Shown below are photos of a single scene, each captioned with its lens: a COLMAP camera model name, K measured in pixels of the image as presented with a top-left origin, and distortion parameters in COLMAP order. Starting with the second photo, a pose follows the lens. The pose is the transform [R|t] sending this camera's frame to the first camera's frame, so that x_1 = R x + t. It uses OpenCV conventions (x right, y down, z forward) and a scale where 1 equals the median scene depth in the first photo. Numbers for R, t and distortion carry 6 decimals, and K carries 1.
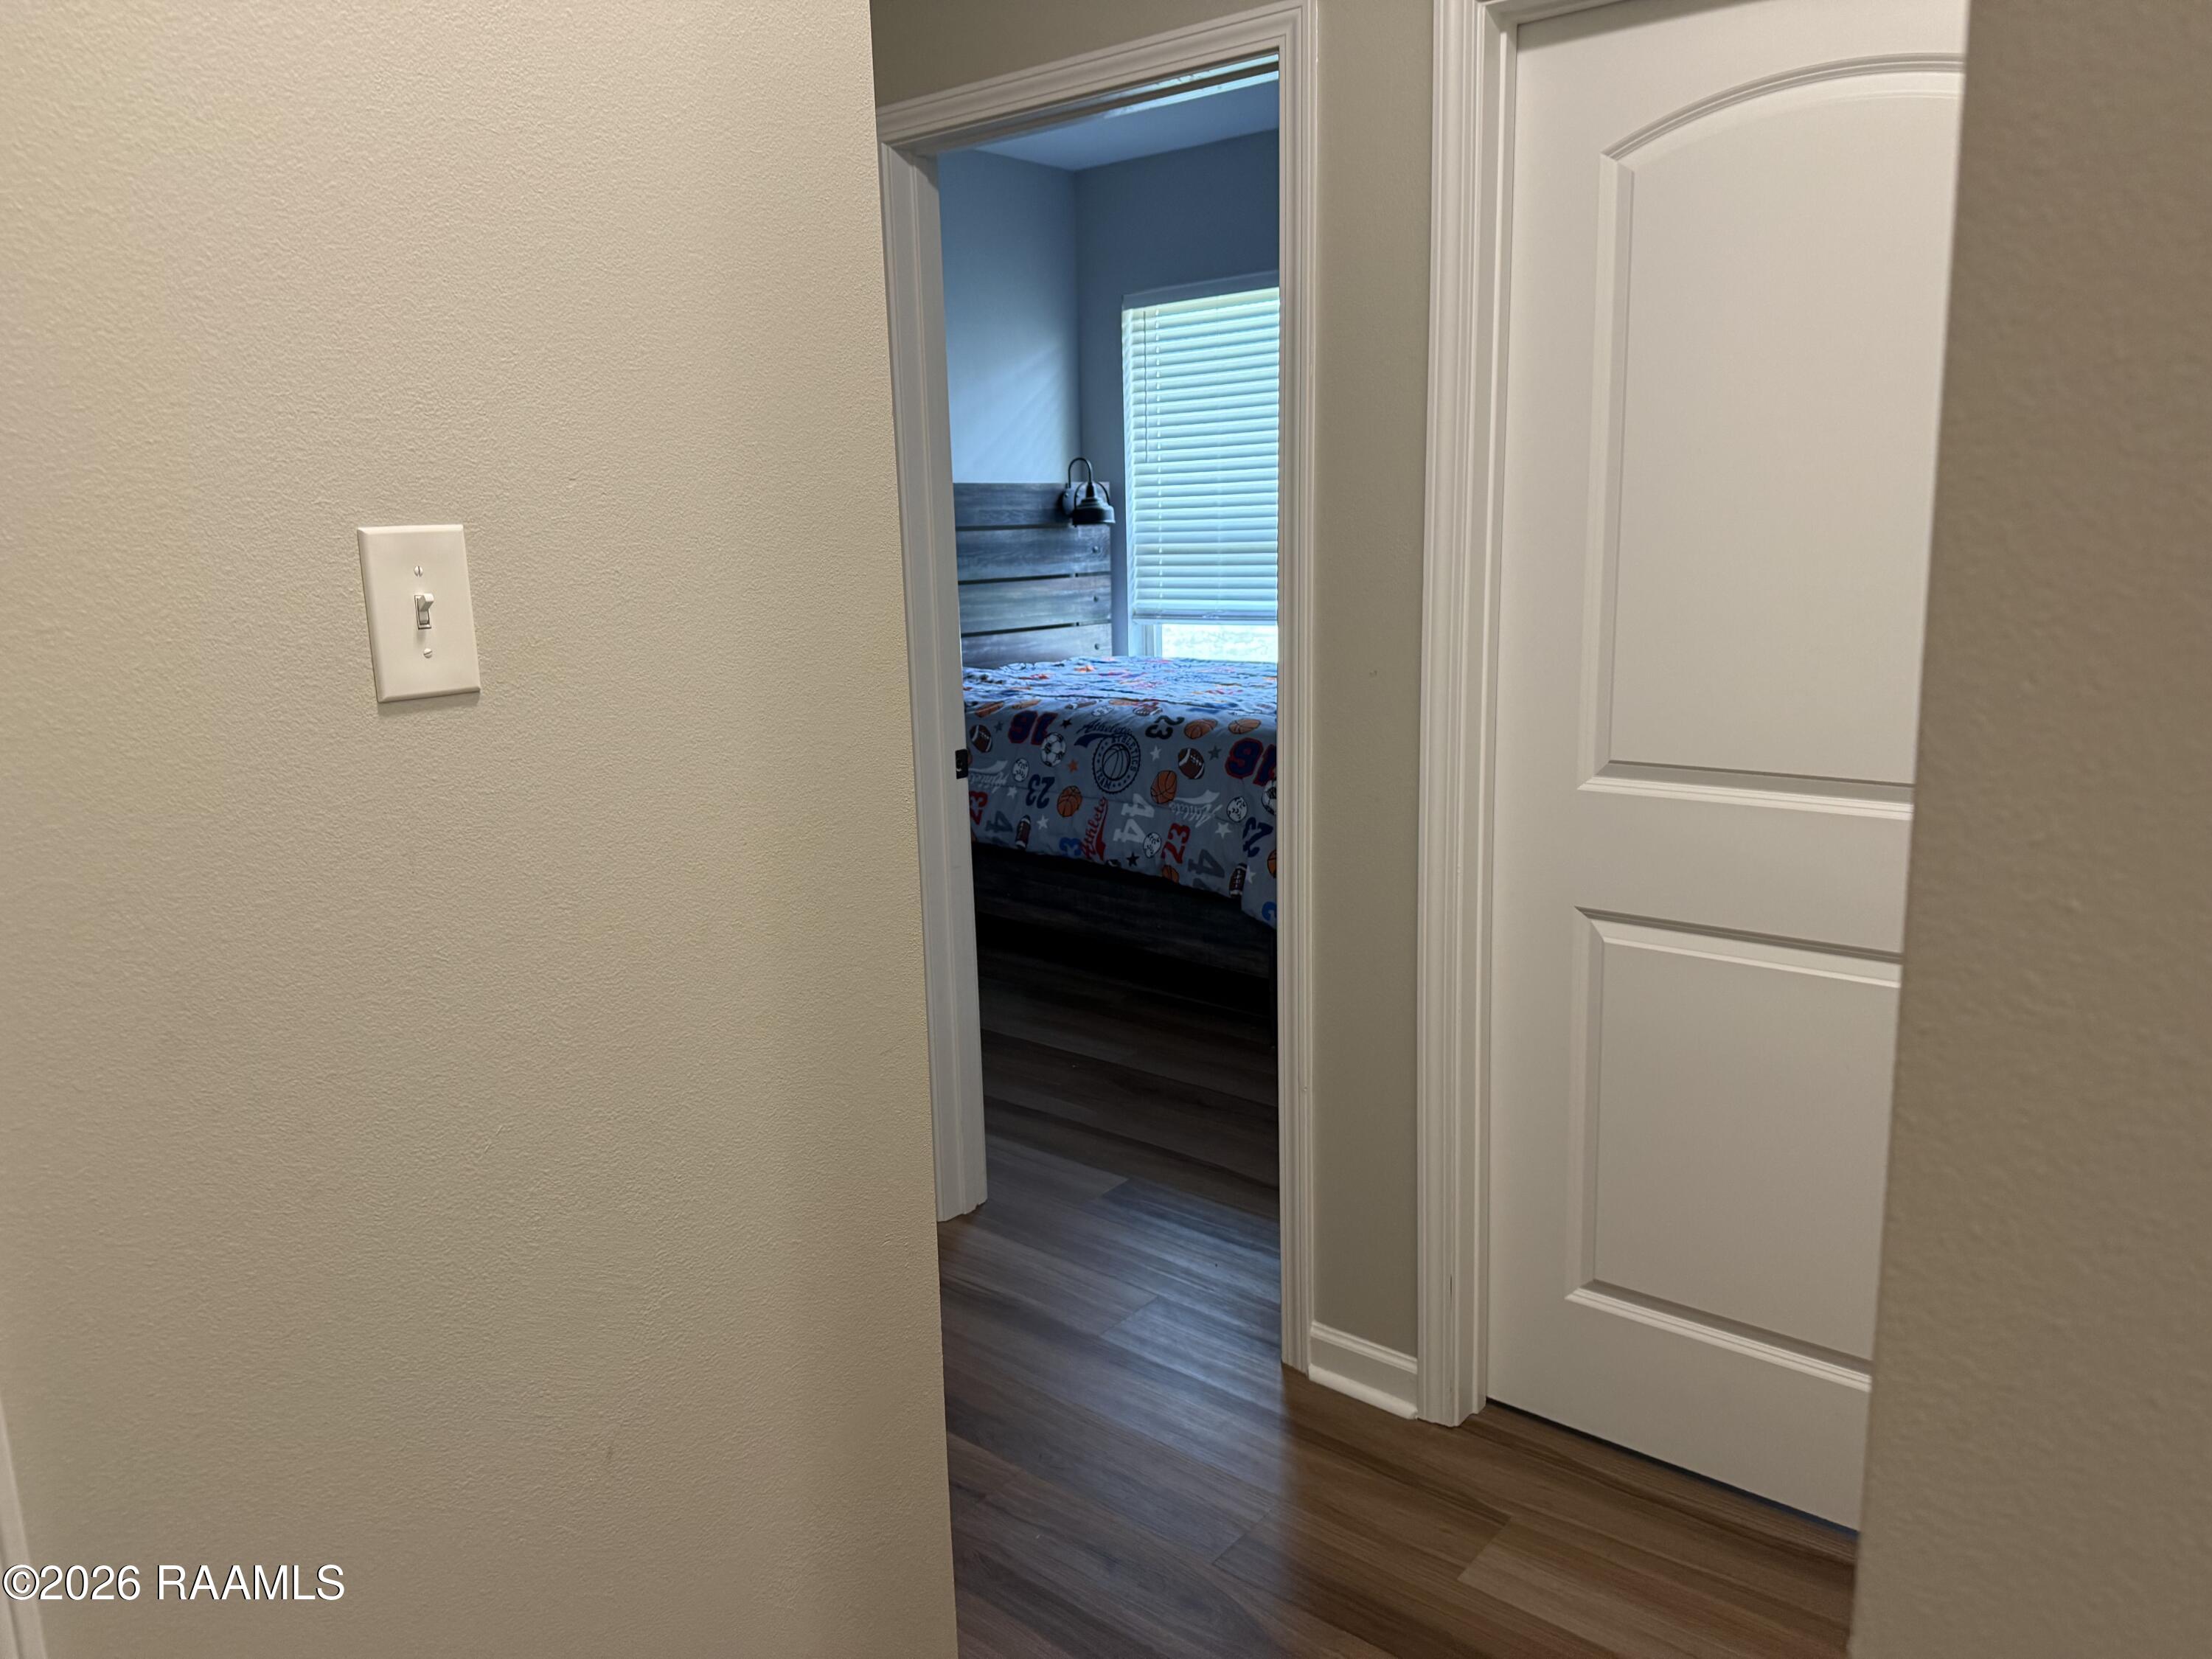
lens RADIAL K [[1535.4, 0, 1106.0], [0, 1535.4, 829.5], [0, 0, 1]] dist [0.182400, -0.347832]
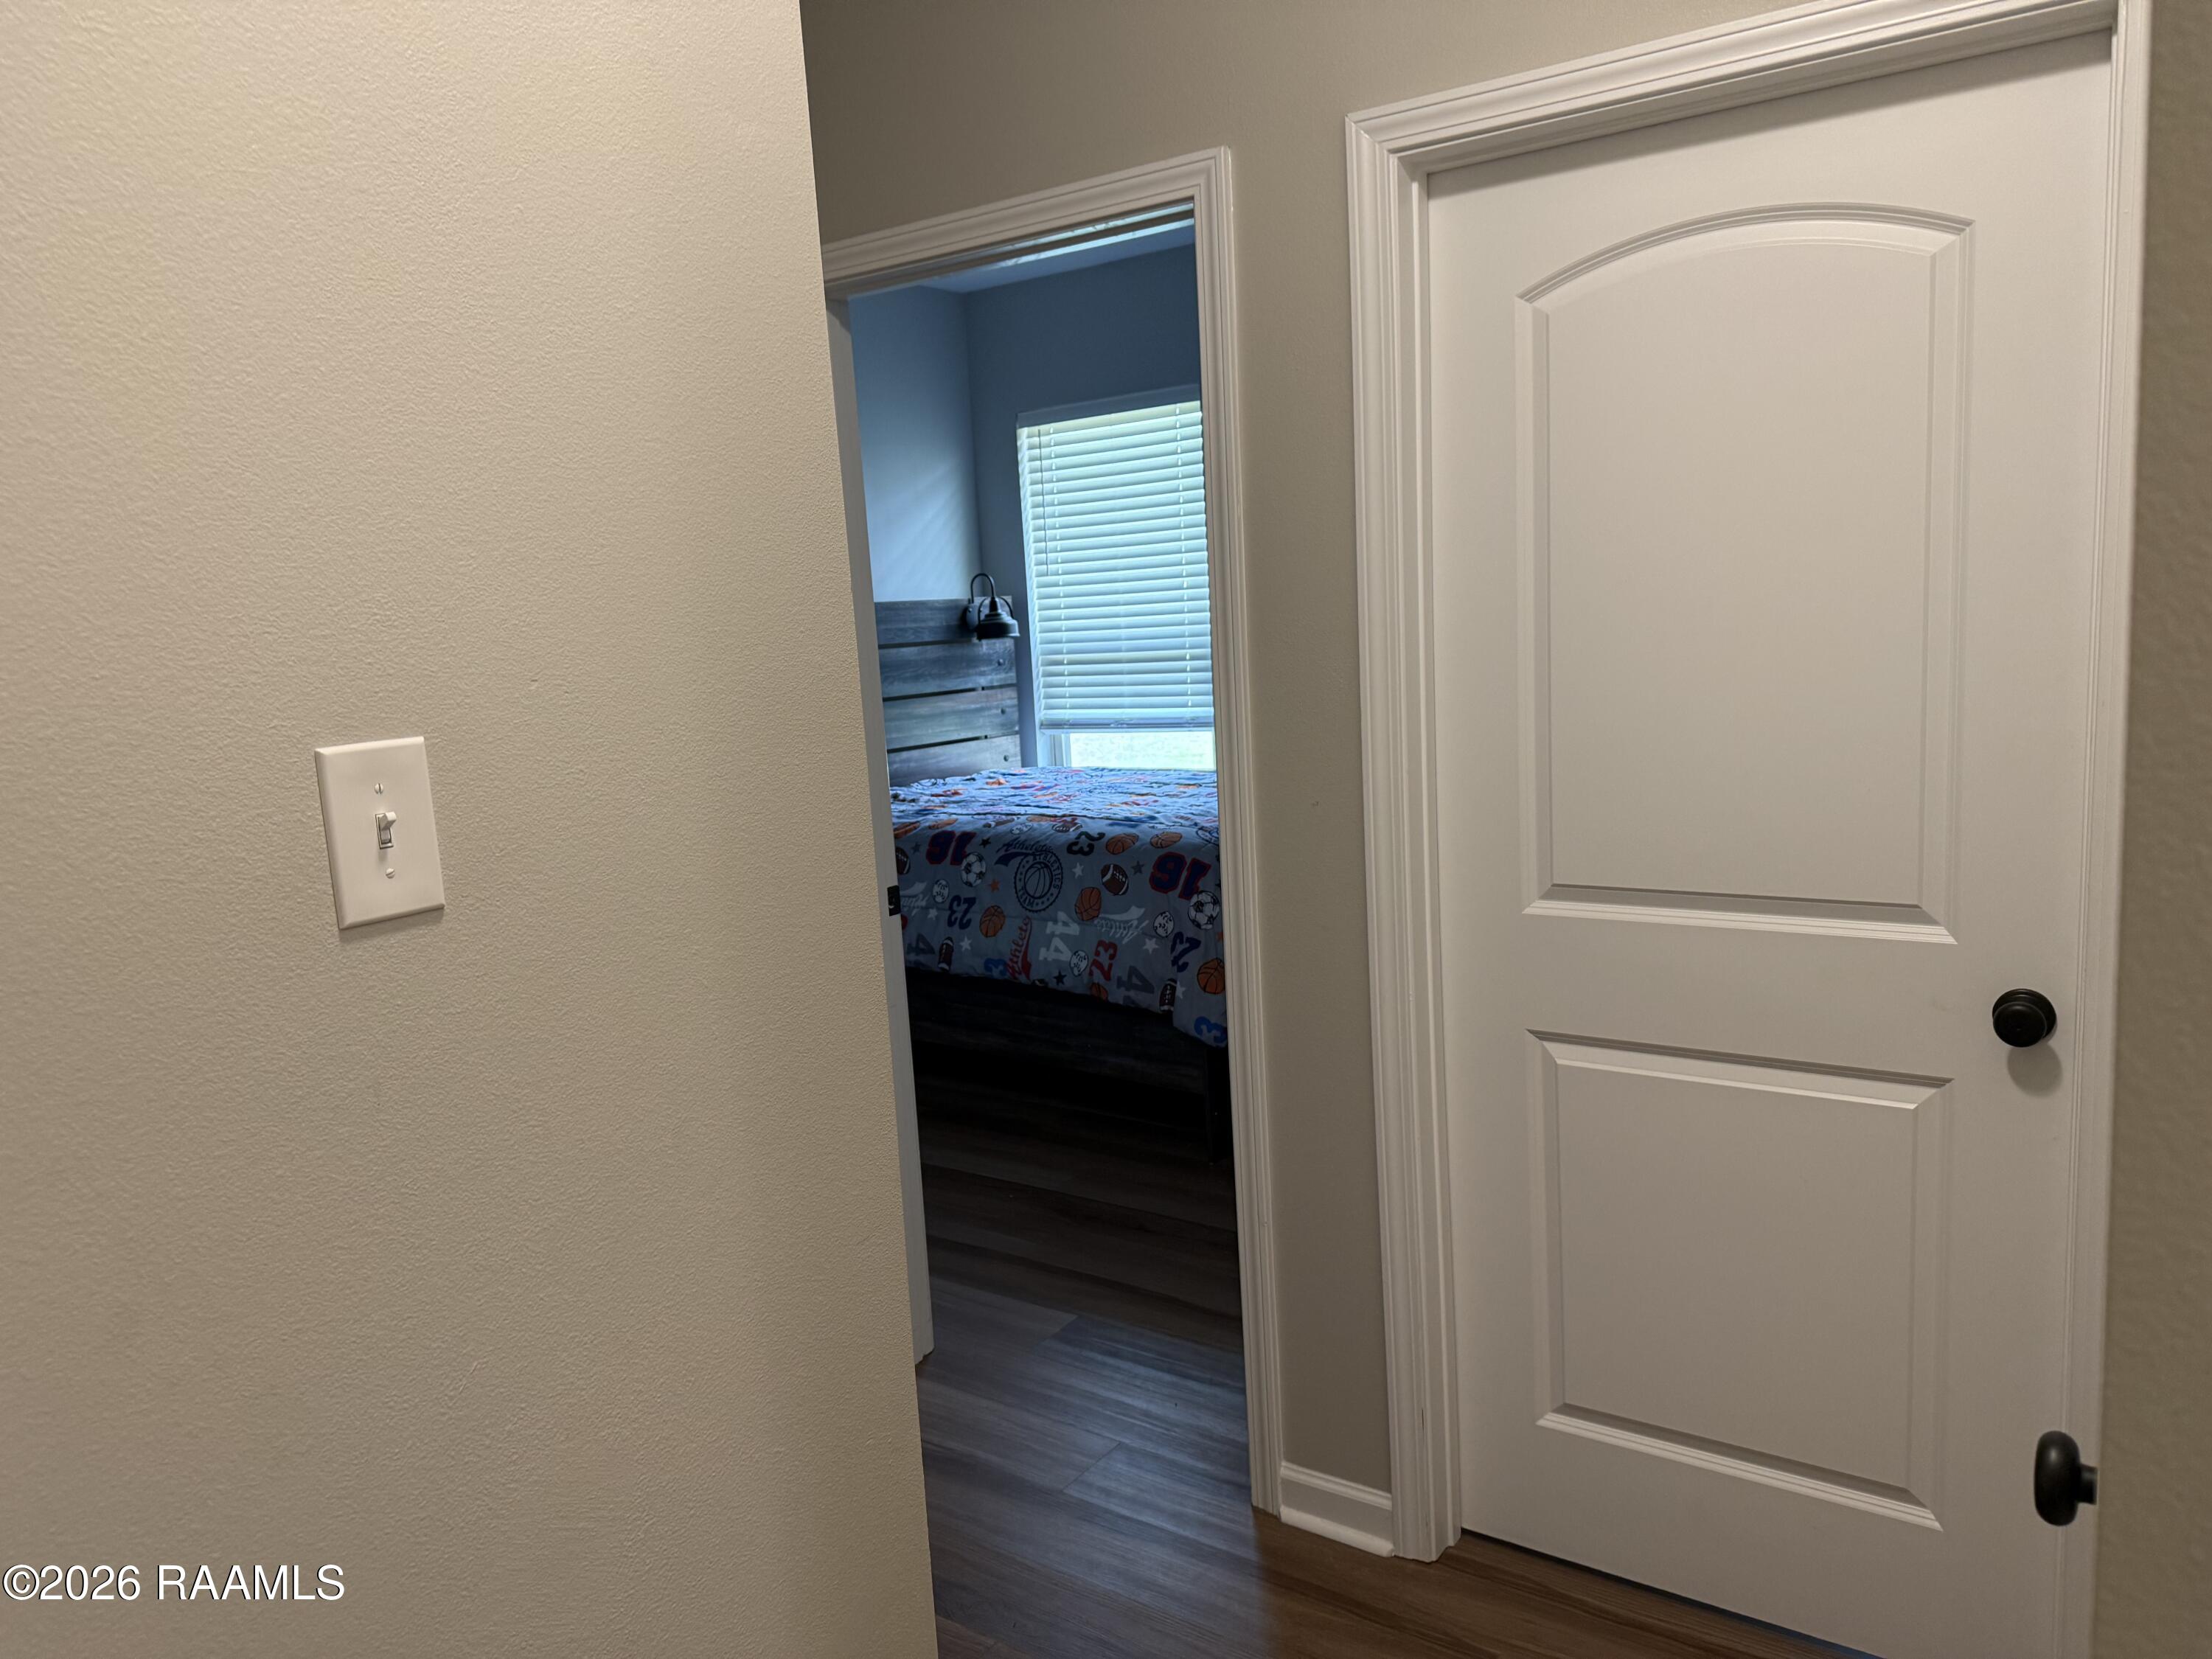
lens RADIAL K [[1537.2, 0, 1099.0], [0, 1537.2, 854.9], [0, 0, 1]] dist [0.131214, -0.200695]
pose [[0.997111, -0.042075, 0.063244, -0.015952], [0.044781, 0.998114, -0.041993, -0.016259], [-0.061358, 0.044703, 0.997114, 0.006663]]
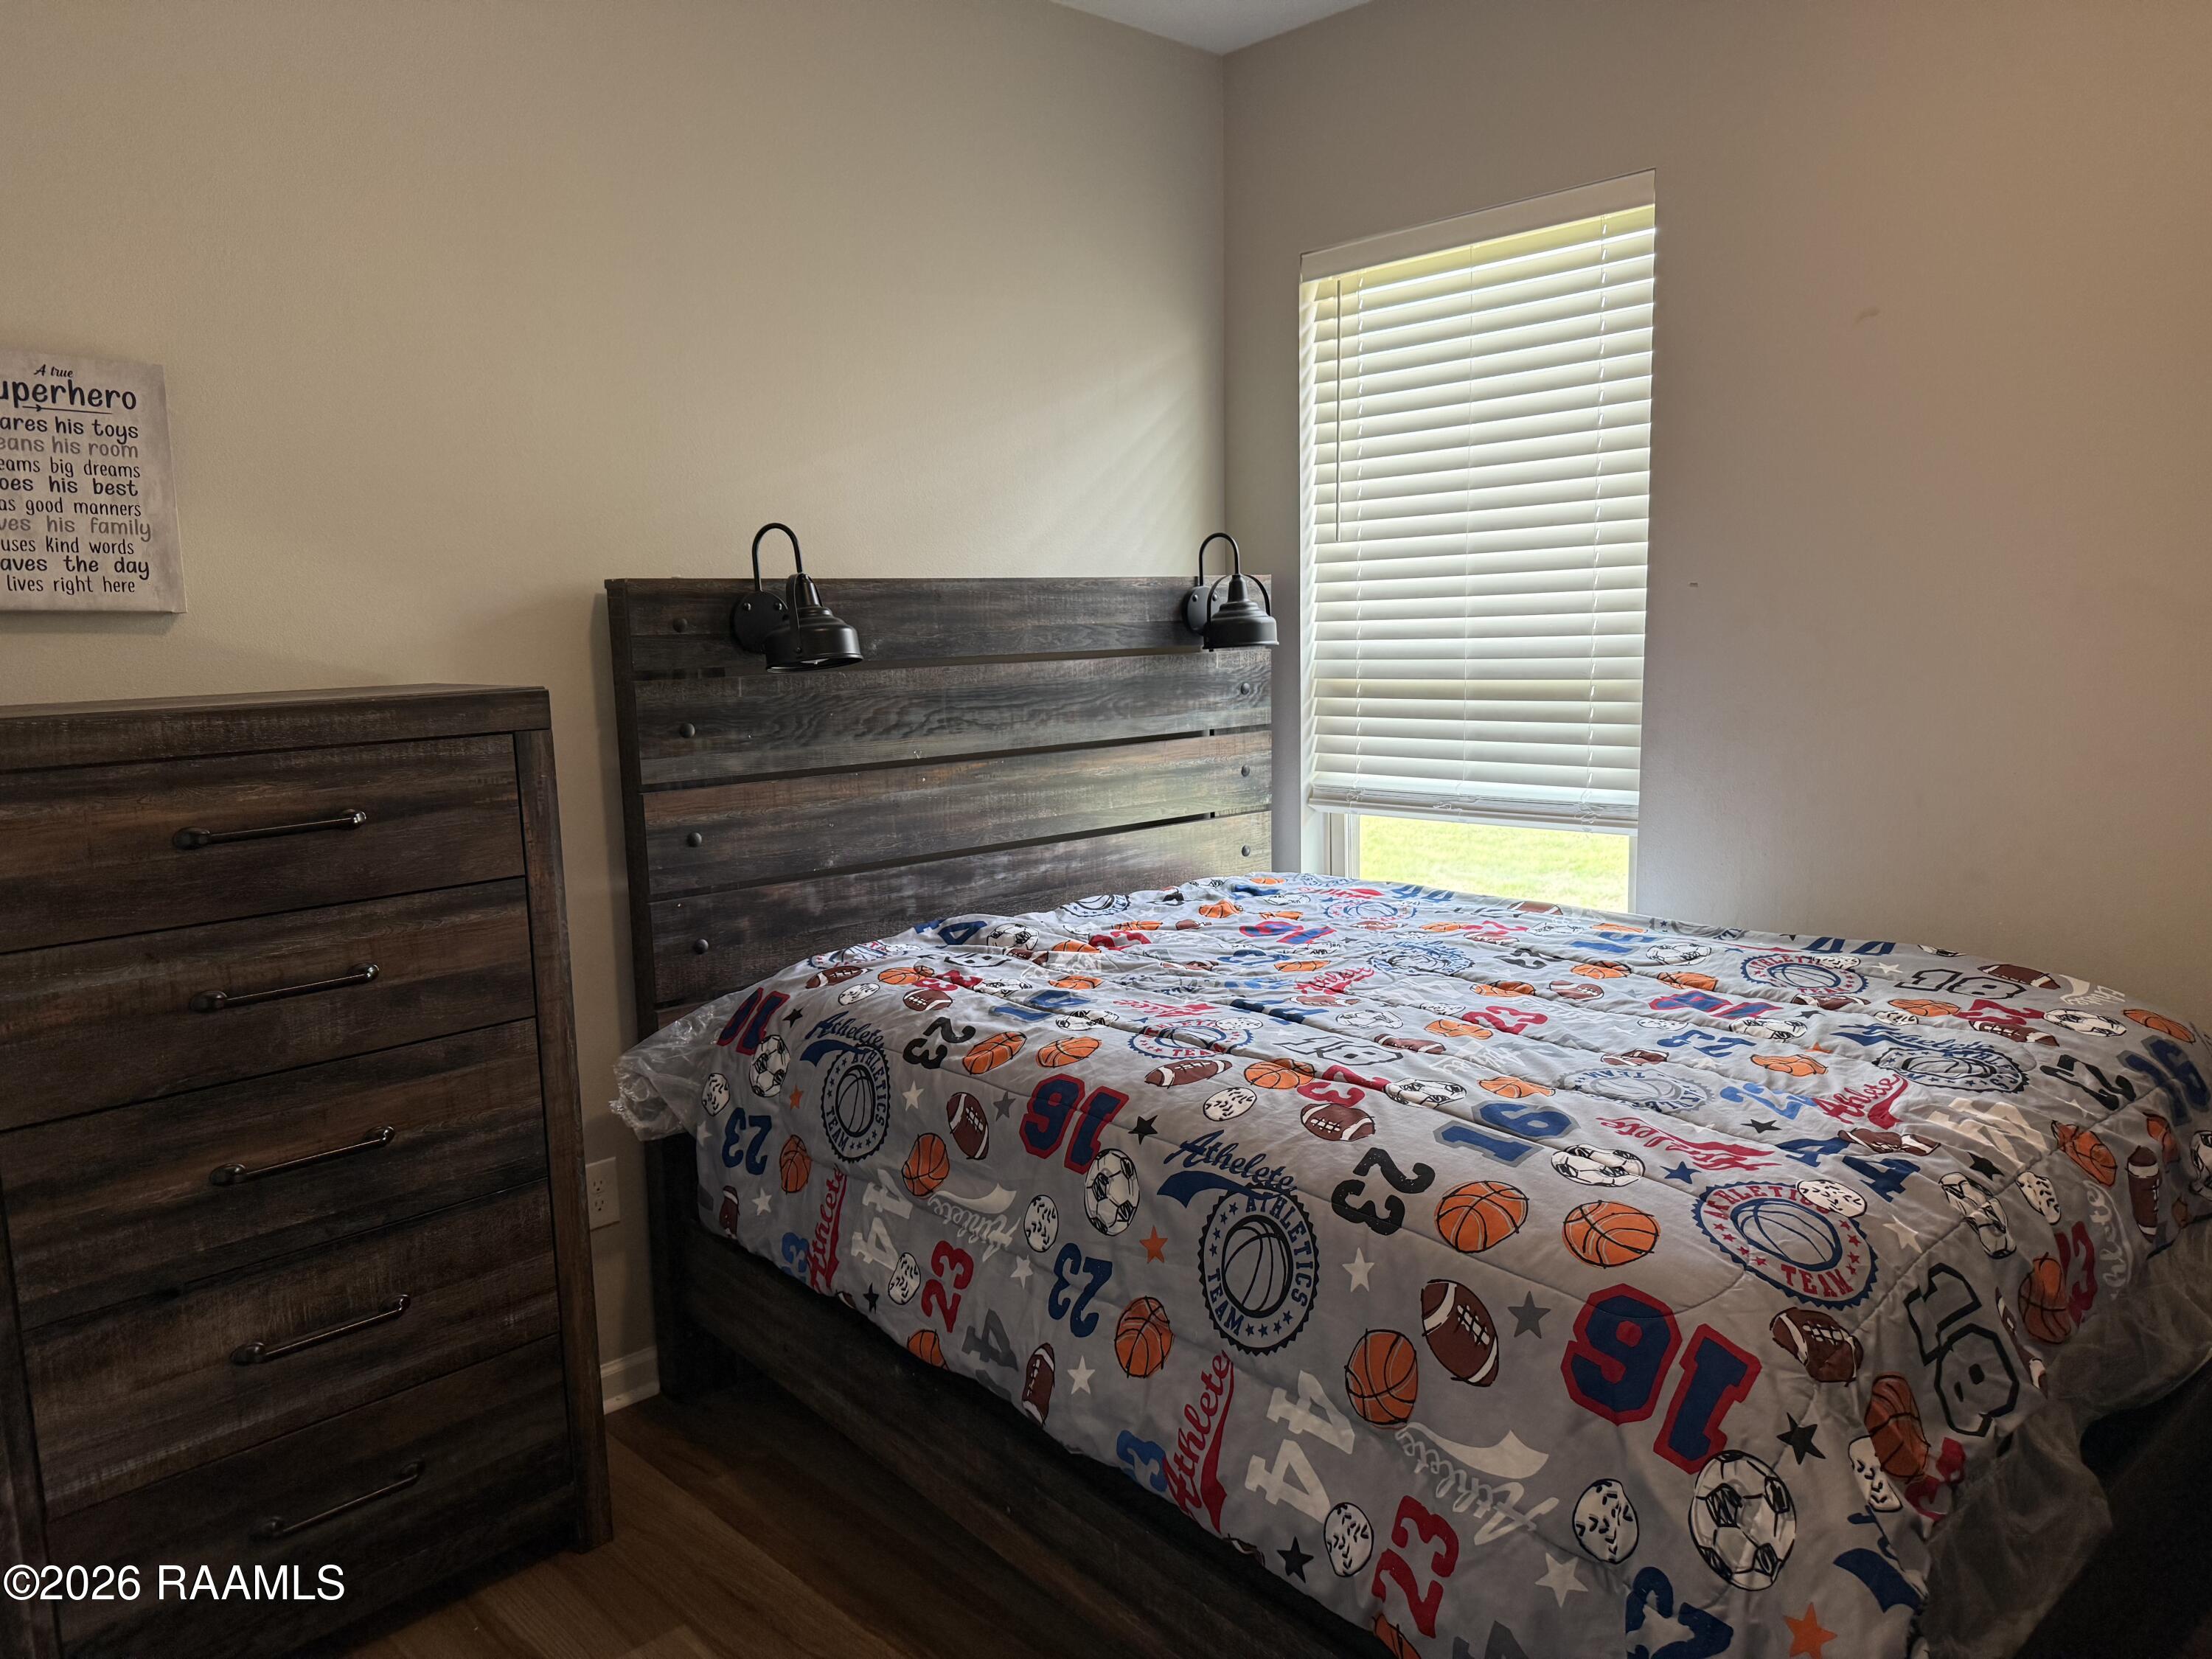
lens RADIAL K [[1535.4, 0, 1106.0], [0, 1535.4, 829.5], [0, 0, 1]] dist [0.182400, -0.347832]
pose [[0.993159, 0.015103, -0.115793, 0.012544], [-0.021537, 0.998281, -0.054515, -0.130286], [0.114771, 0.056636, 0.991776, 0.574610]]
